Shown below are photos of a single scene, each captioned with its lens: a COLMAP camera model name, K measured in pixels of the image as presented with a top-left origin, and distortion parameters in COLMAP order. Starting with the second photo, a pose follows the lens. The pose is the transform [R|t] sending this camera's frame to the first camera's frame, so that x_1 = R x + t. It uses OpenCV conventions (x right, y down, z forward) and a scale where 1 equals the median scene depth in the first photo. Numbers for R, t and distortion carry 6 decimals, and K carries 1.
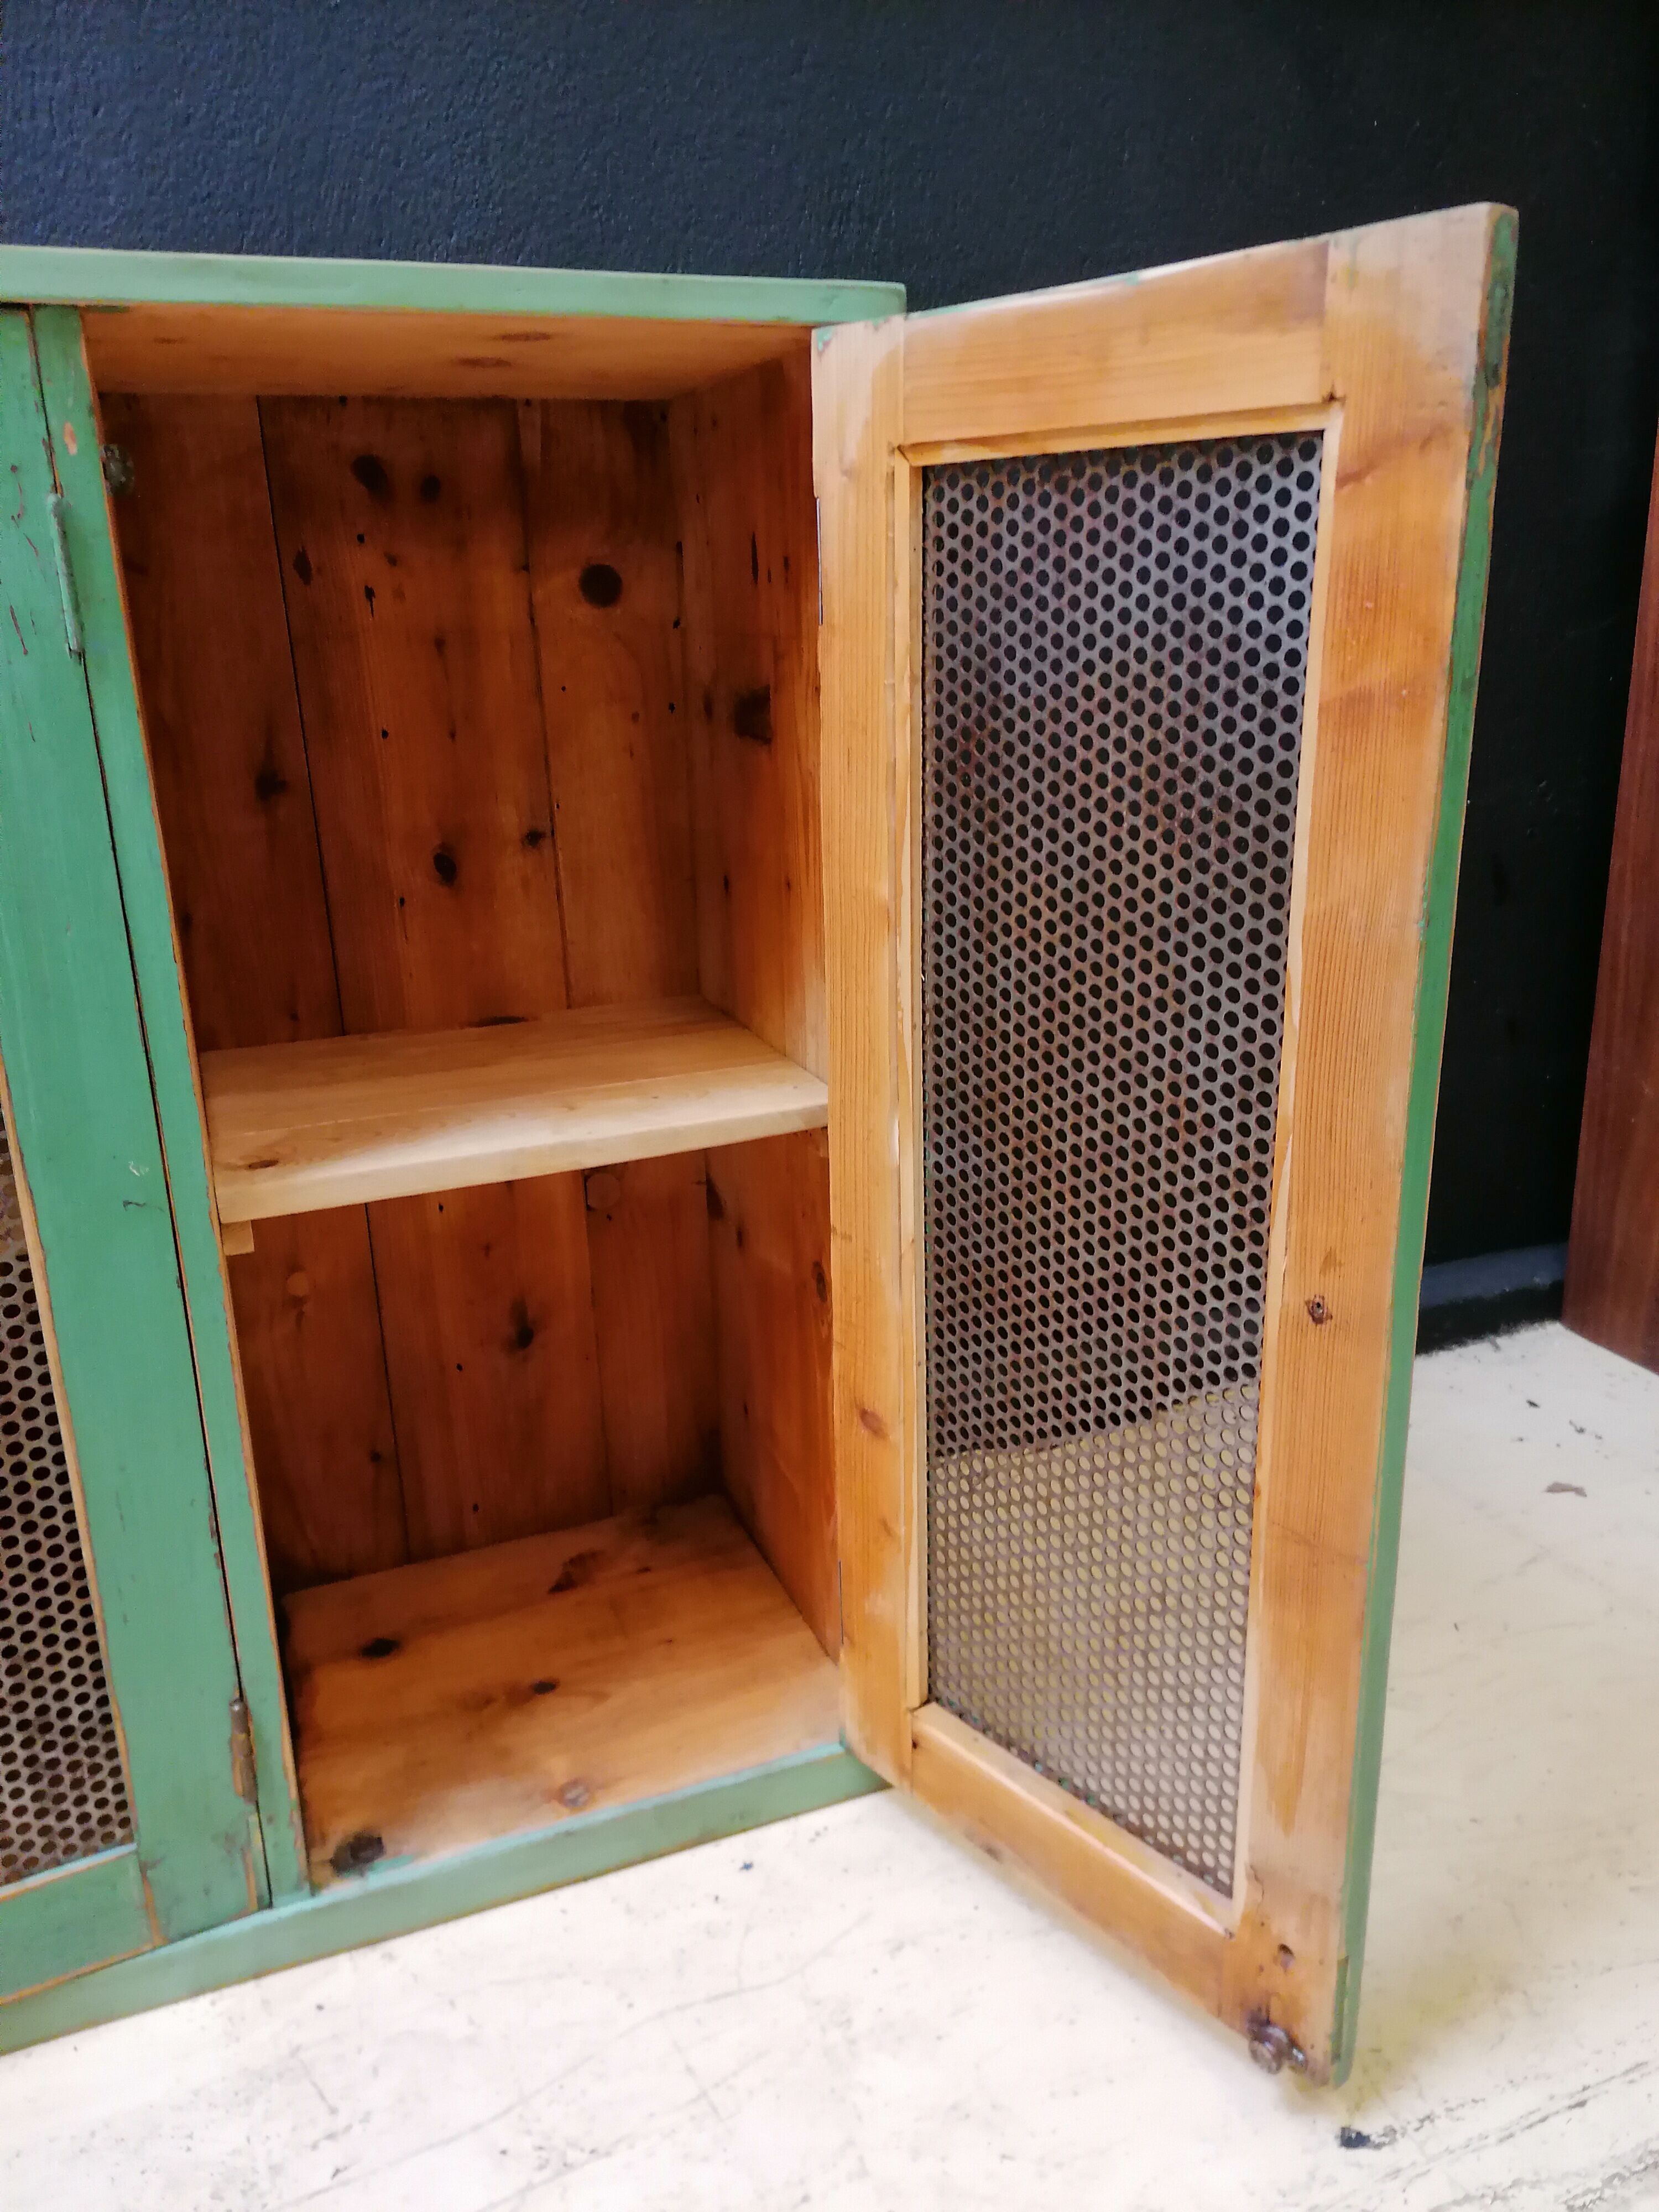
lens RADIAL K [[1654.8, 0, 829.5], [0, 1654.8, 1106.0], [0, 0, 1]] dist [0.100221, -0.144015]
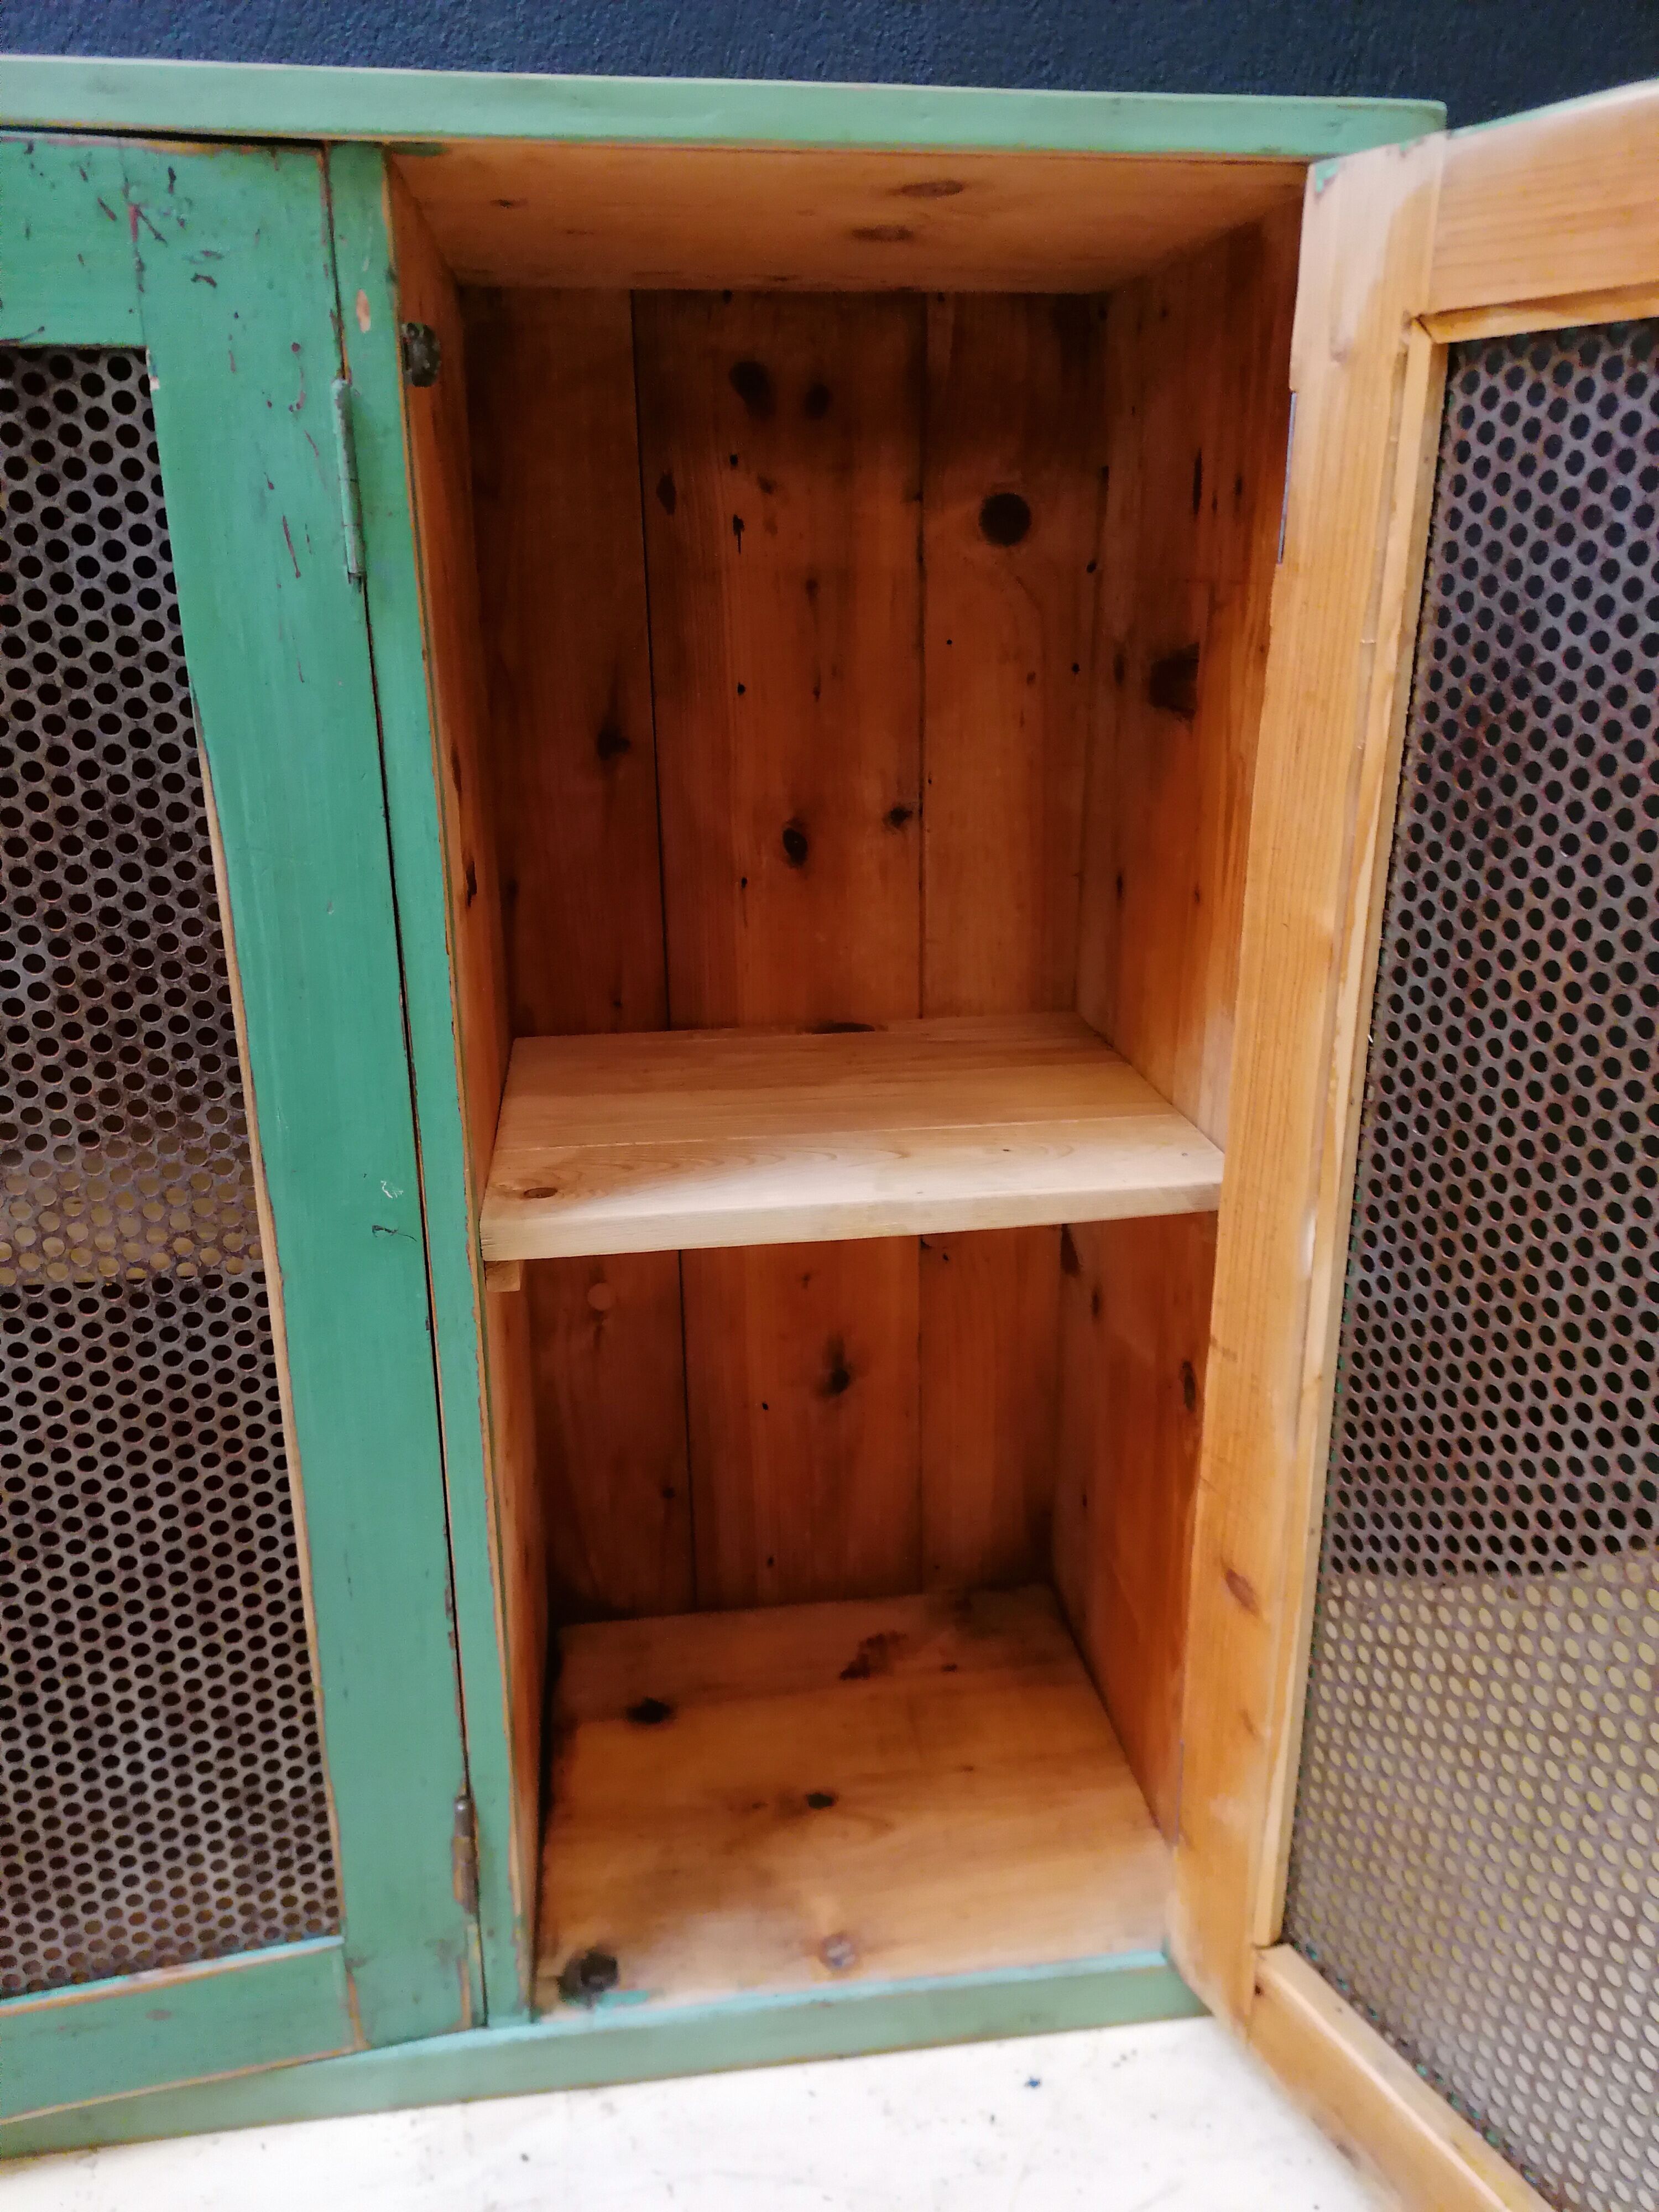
lens RADIAL K [[1654.8, 0, 829.5], [0, 1654.8, 1106.0], [0, 0, 1]] dist [0.100221, -0.144015]
pose [[0.970305, 0.095930, -0.222048, -0.009431], [-0.091158, 0.995333, 0.031664, -0.044040], [0.224049, -0.010482, 0.974522, 0.188270]]
